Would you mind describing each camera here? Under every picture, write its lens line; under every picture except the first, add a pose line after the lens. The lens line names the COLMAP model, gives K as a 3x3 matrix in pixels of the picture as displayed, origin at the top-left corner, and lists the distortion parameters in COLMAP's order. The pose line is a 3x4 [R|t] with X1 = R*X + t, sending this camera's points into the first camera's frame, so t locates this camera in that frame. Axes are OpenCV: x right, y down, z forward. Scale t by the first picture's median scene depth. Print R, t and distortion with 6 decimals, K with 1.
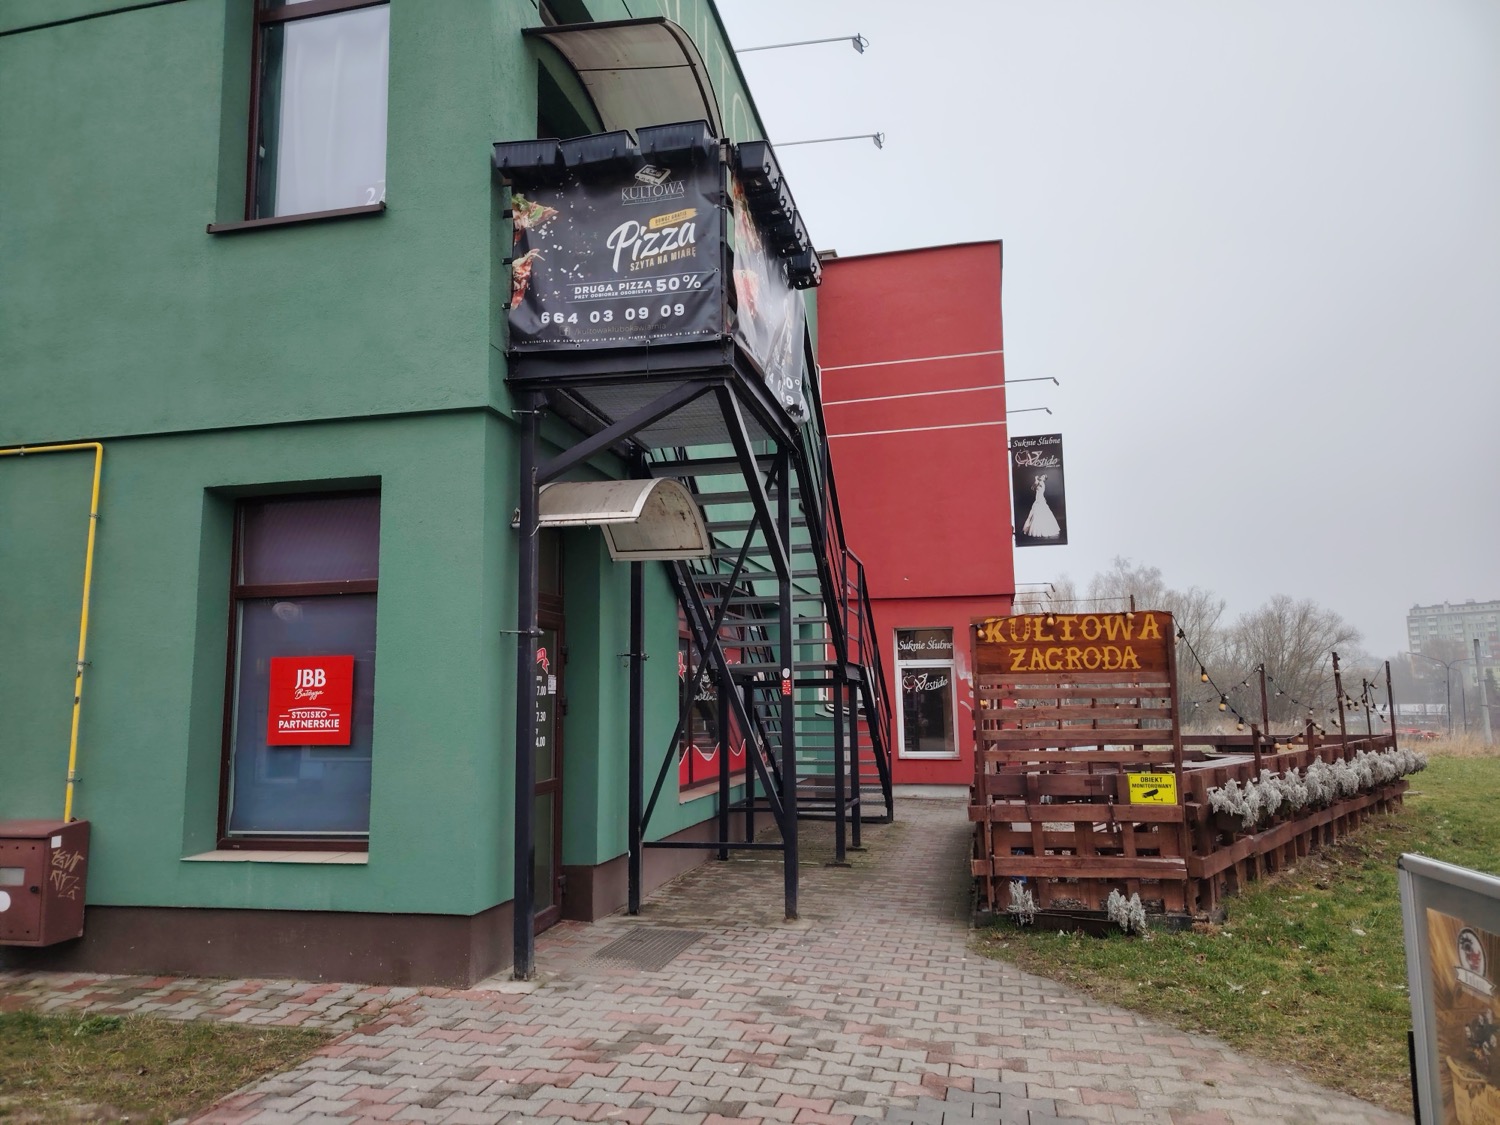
lens RADIAL K [[1053.8, 0, 748.3], [0, 1053.8, 555.5], [0, 0, 1]] dist [0.051968, -0.039630]
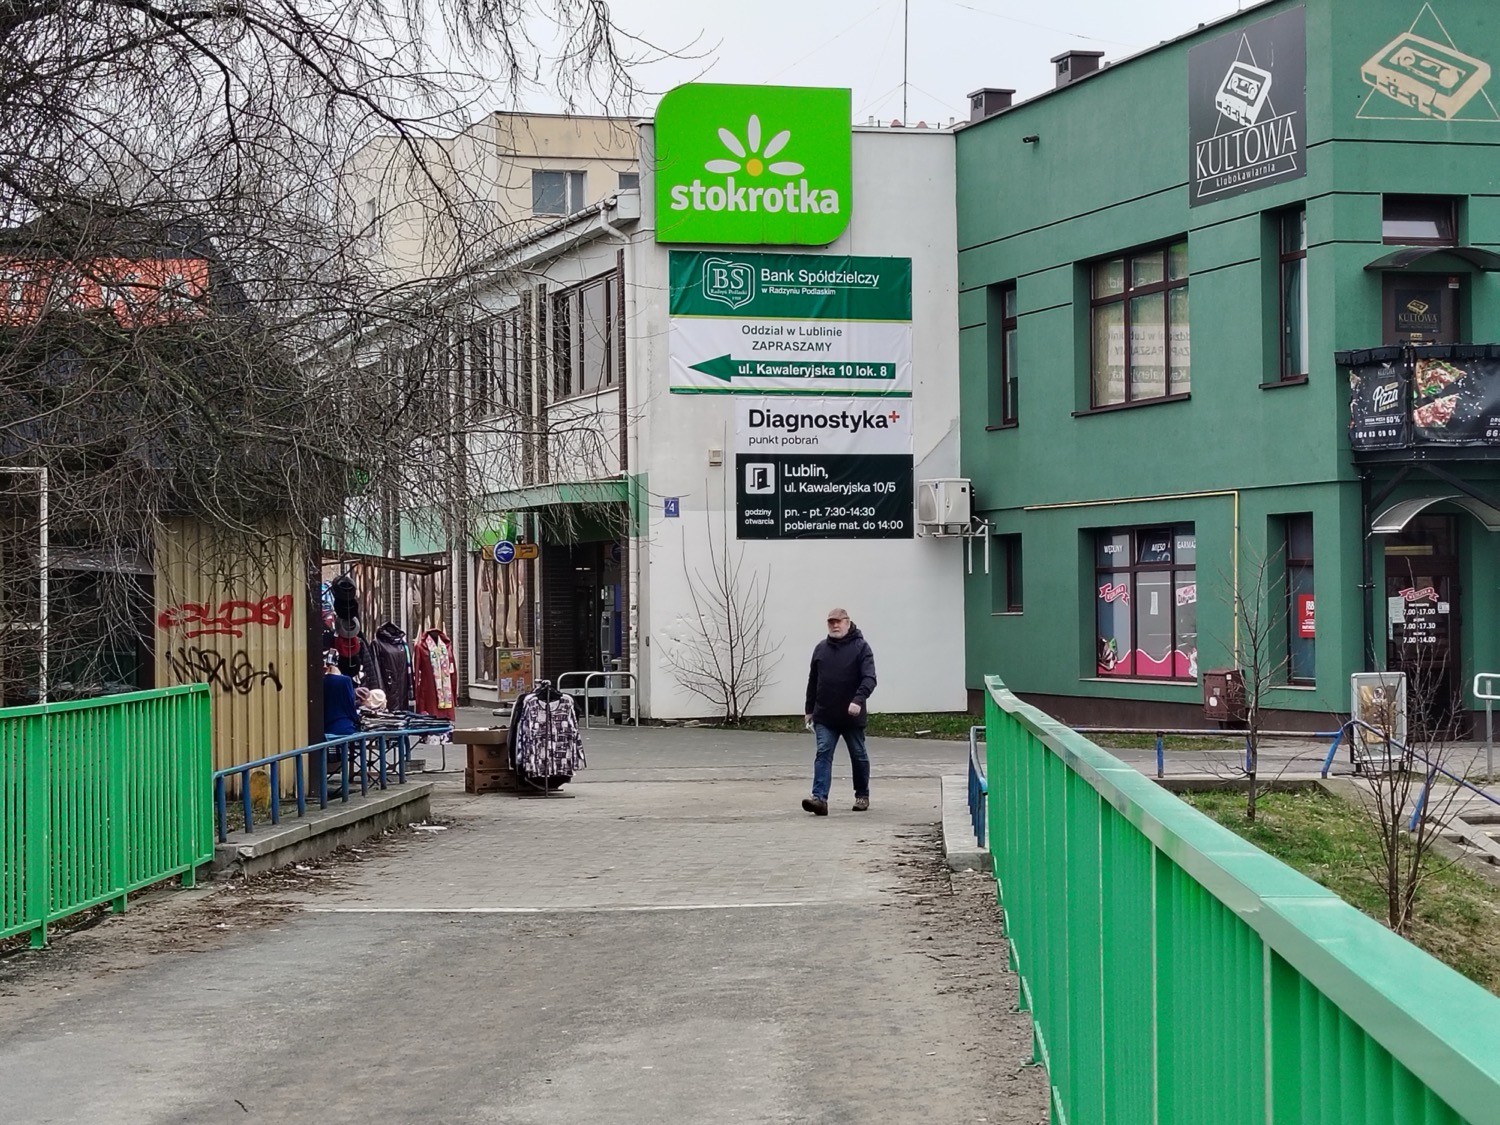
lens RADIAL K [[3124.9, 0, 742.6], [0, 3124.9, 570.4], [0, 0, 1]] dist [0.122812, 0.000000]
pose [[0.521308, -0.001258, -0.853368, 4.221316], [0.122645, 0.989728, 0.073463, -0.535544], [0.844510, -0.142958, 0.516107, -3.070546]]
